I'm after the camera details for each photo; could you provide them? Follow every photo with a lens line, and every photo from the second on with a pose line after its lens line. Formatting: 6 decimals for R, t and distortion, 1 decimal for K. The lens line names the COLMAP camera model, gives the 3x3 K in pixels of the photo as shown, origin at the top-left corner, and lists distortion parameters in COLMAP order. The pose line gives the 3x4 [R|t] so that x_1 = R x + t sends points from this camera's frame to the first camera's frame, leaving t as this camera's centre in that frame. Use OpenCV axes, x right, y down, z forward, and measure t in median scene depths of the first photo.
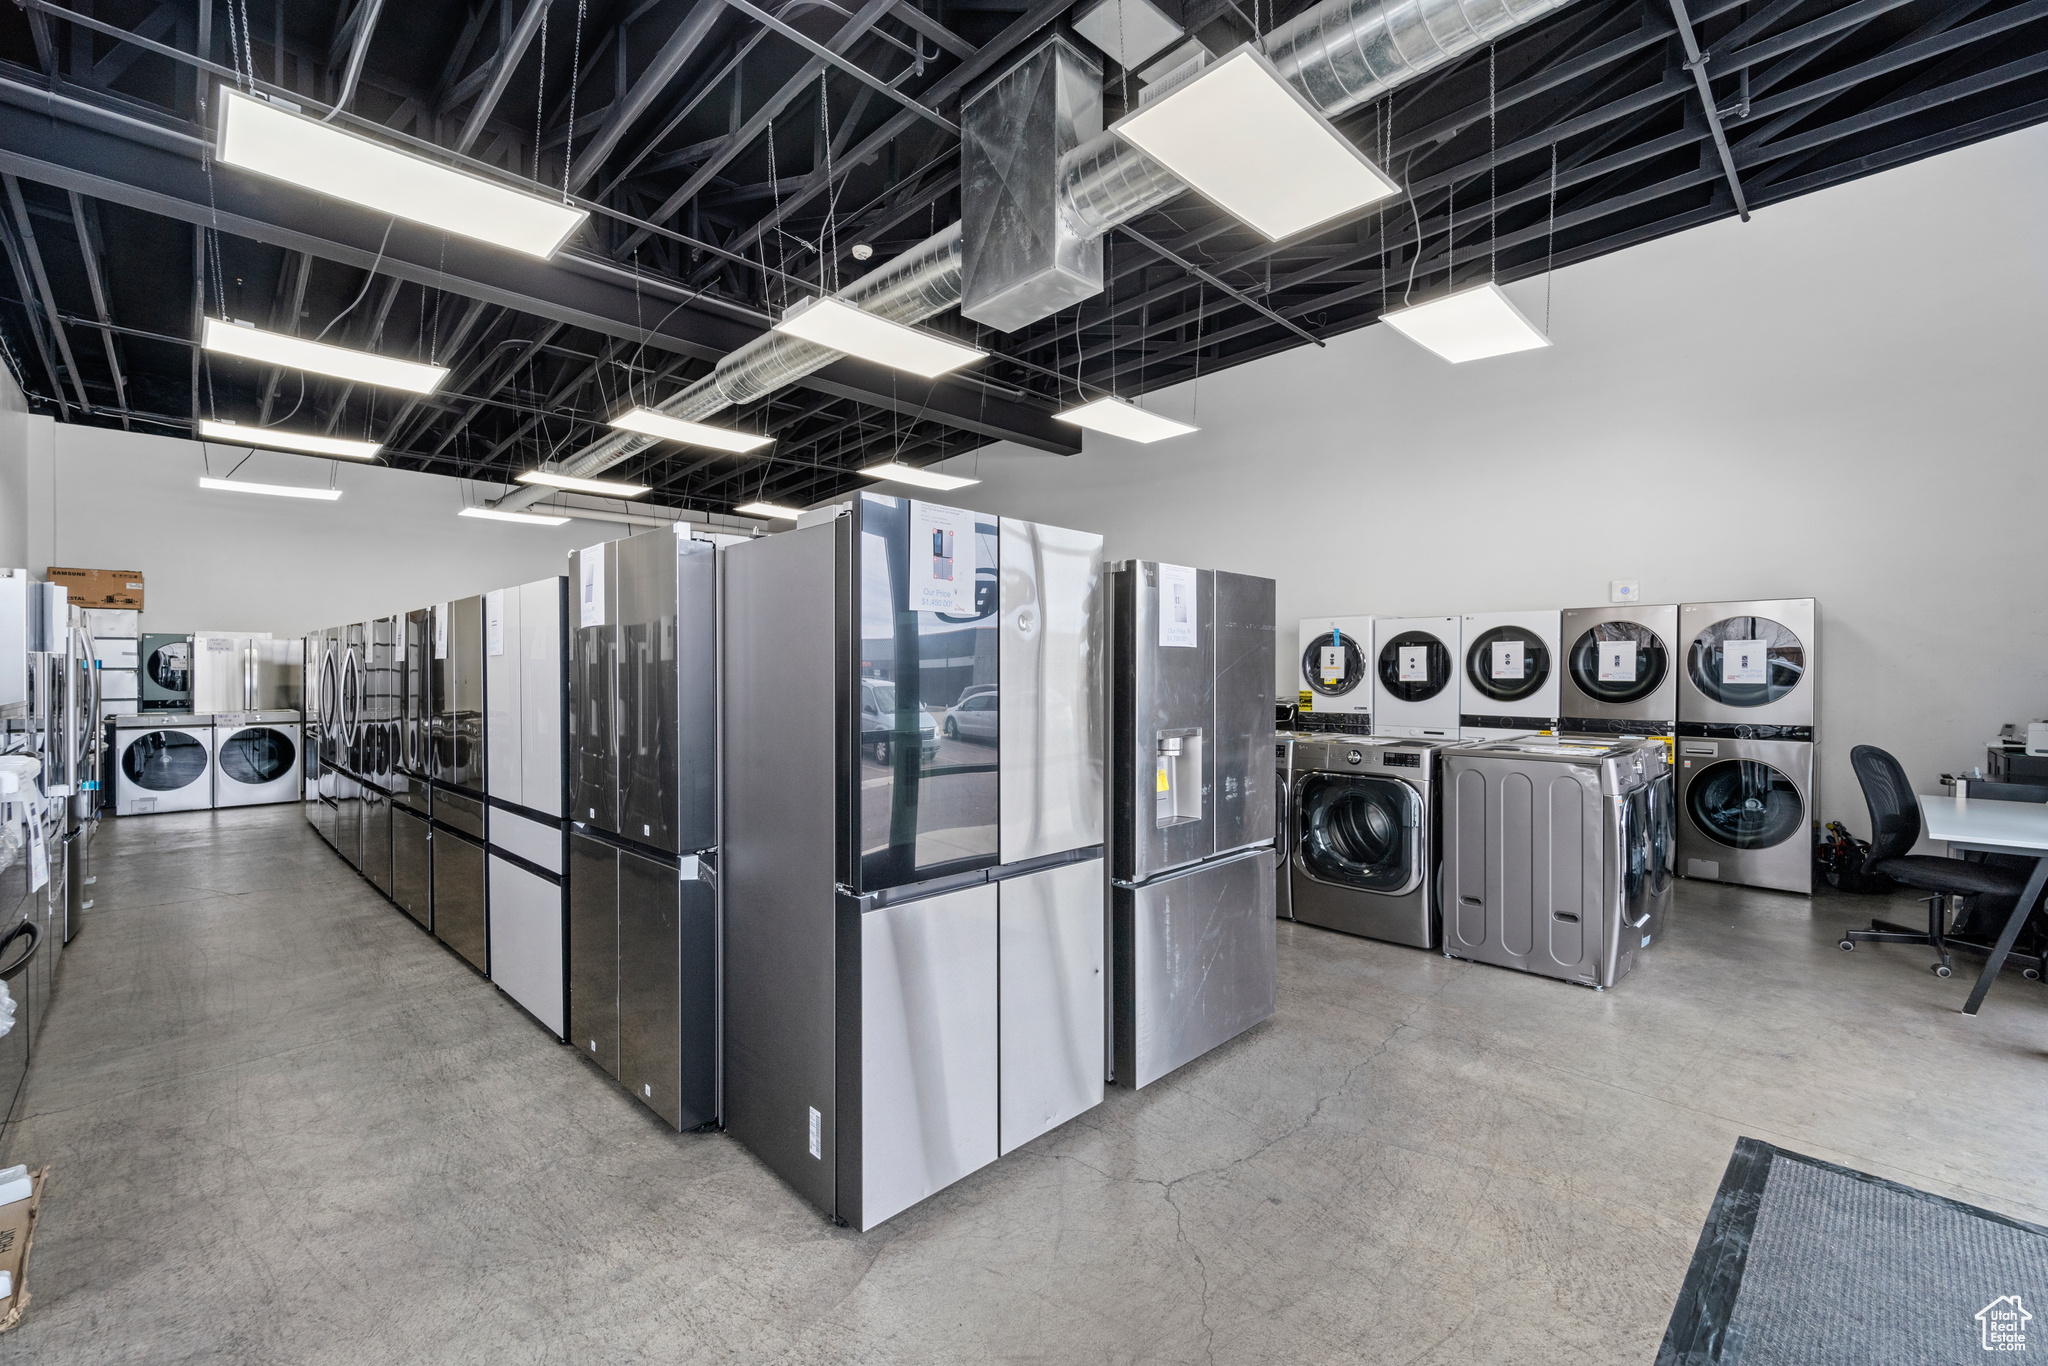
lens RADIAL K [[864.5, 0, 1012.6], [0, 864.5, 681.5], [0, 0, 1]] dist [0.003200, -0.000364]
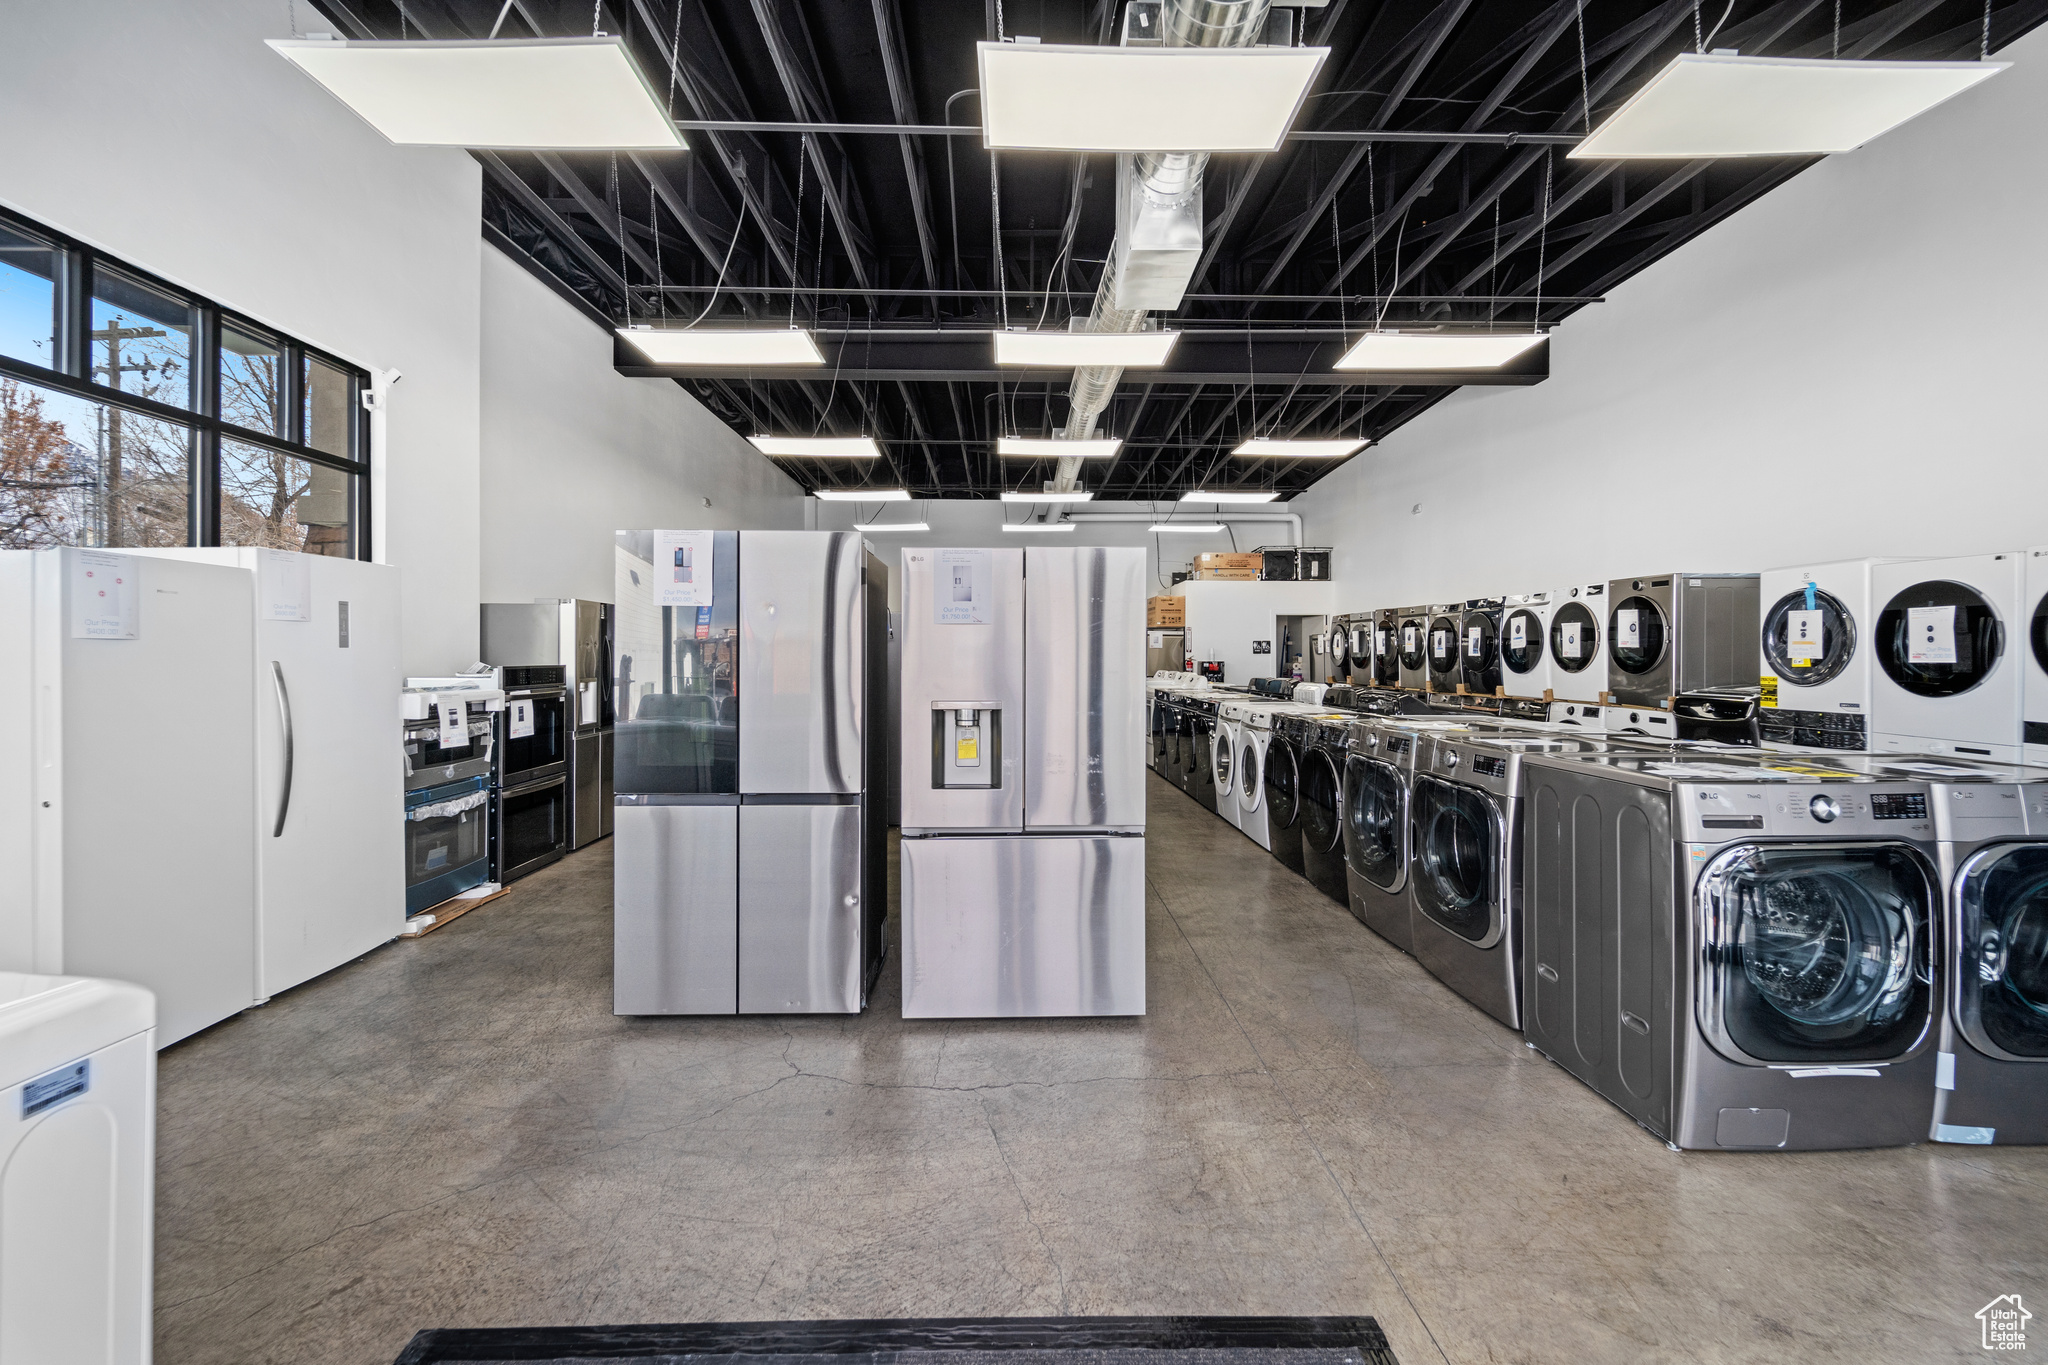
lens RADIAL K [[864.5, 0, 1019.2], [0, 864.5, 663.8], [0, 0, 1]] dist [0.003200, -0.000364]
pose [[0.724395, 0.007372, -0.689346, 0.418445], [-0.006267, 0.999972, 0.004109, 0.001504], [0.689357, 0.001344, 0.724421, 0.115680]]
